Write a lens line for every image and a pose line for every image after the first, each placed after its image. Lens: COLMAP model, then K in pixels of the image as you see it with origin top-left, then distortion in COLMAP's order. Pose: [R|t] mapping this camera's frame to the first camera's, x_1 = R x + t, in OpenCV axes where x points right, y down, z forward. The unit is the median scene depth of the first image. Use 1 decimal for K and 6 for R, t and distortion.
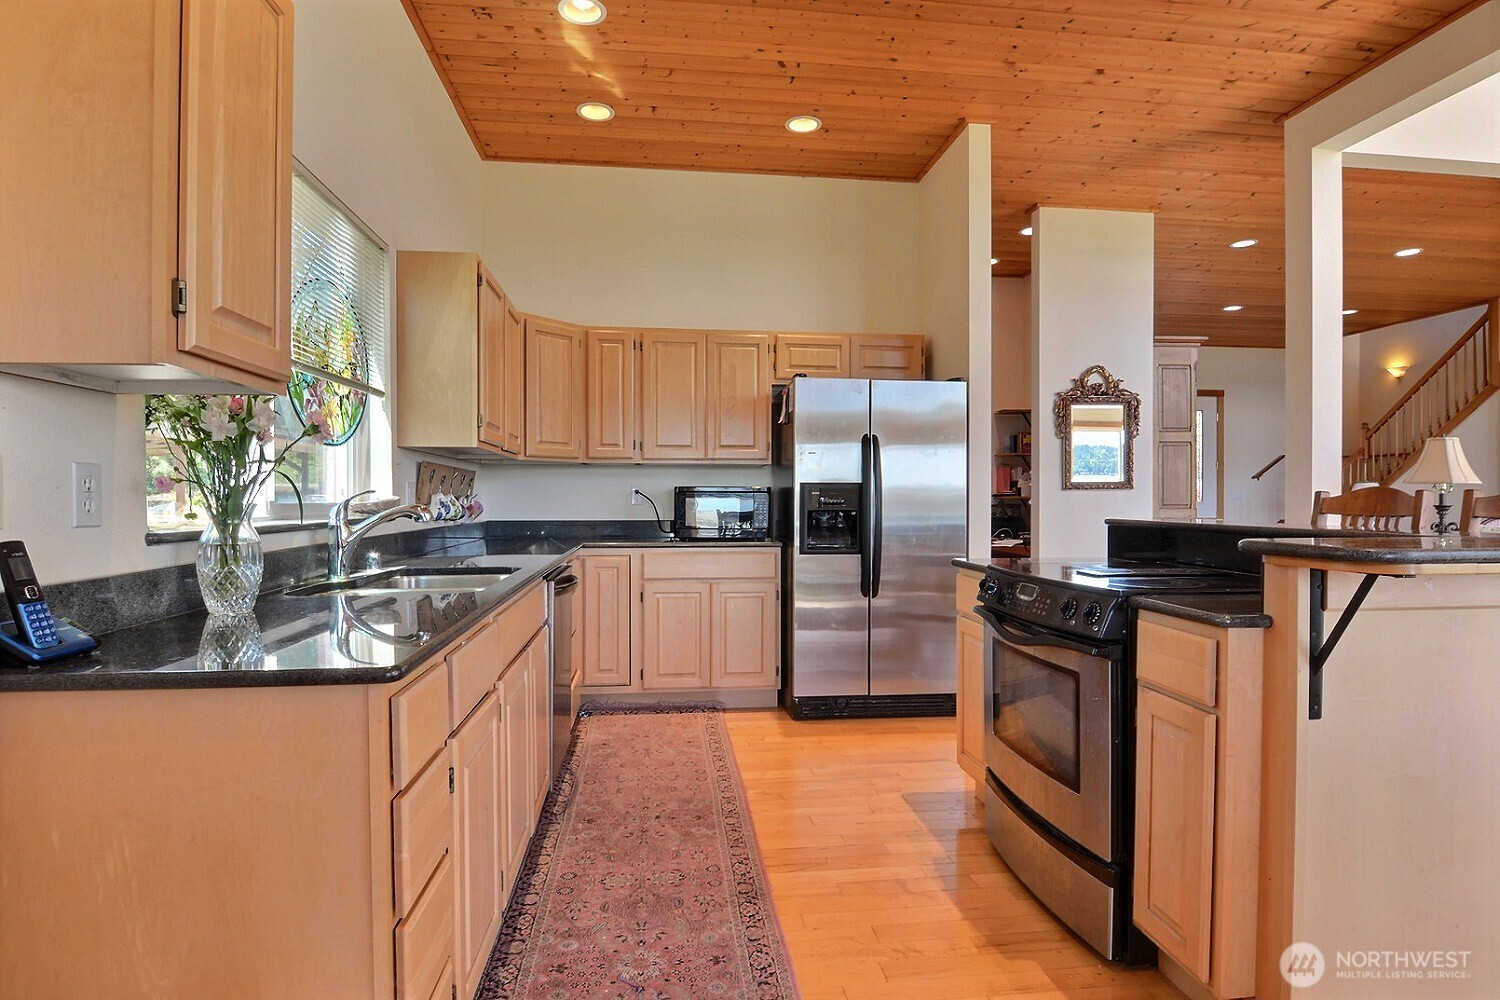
lens RADIAL K [[803.3, 0, 744.8], [0, 803.3, 503.1], [0, 0, 1]] dist [-0.006762, -0.010701]
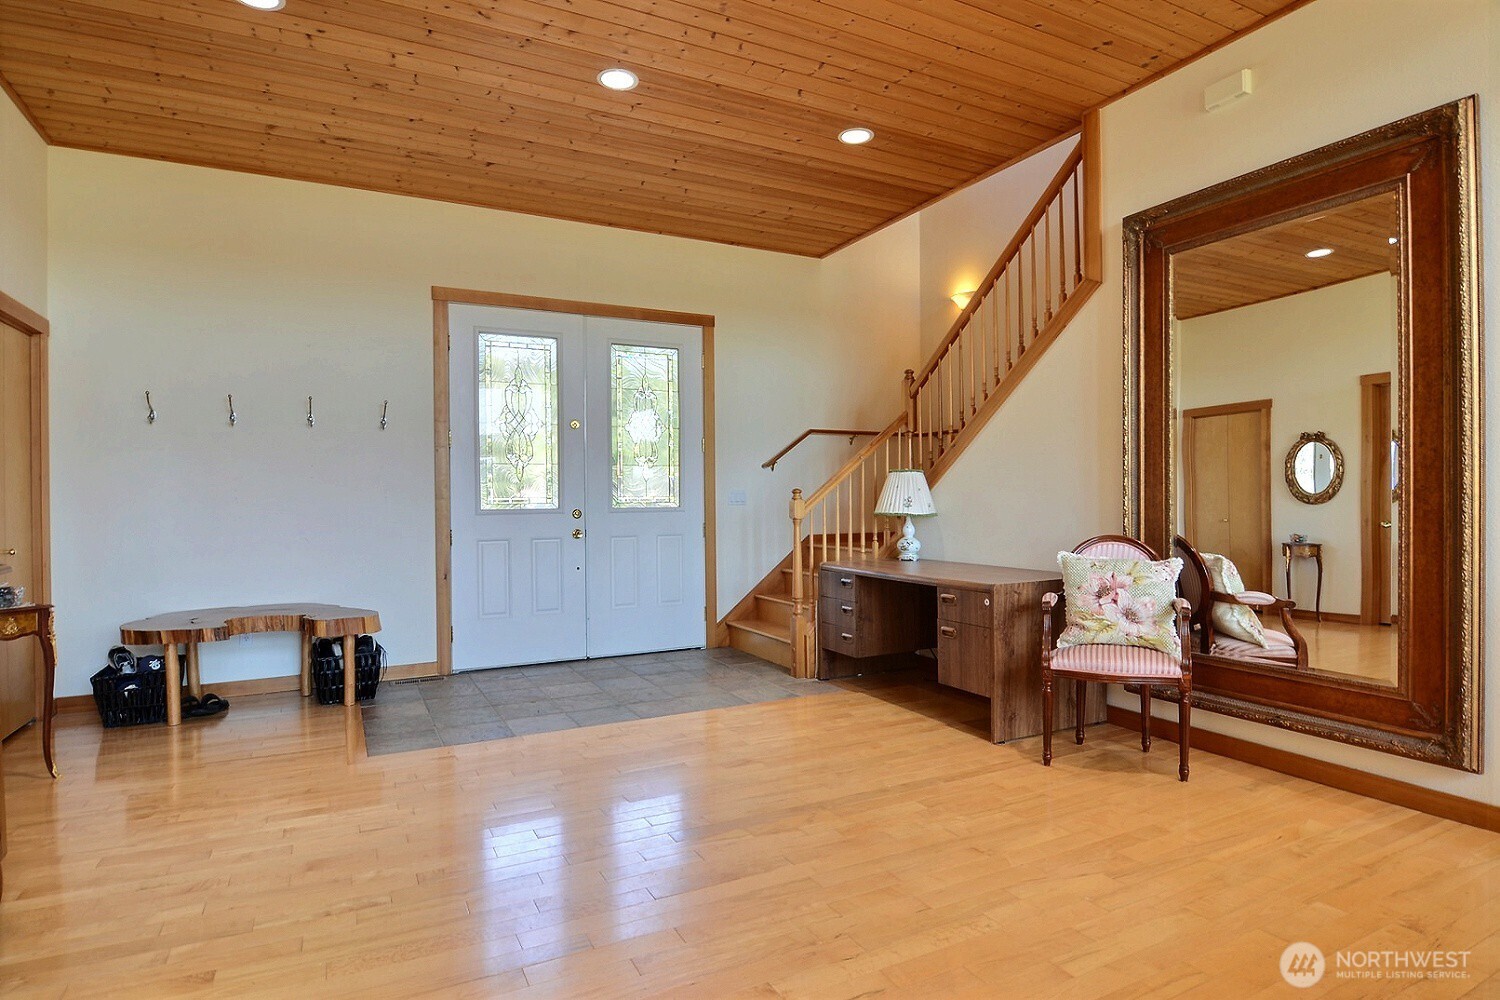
lens RADIAL K [[803.3, 0, 744.8], [0, 803.3, 503.1], [0, 0, 1]] dist [-0.006762, -0.010701]
pose [[0.935430, -0.010799, 0.353346, 1.045773], [0.011265, 0.999936, 0.000736, -0.011814], [-0.353331, 0.003292, 0.935492, 1.127260]]
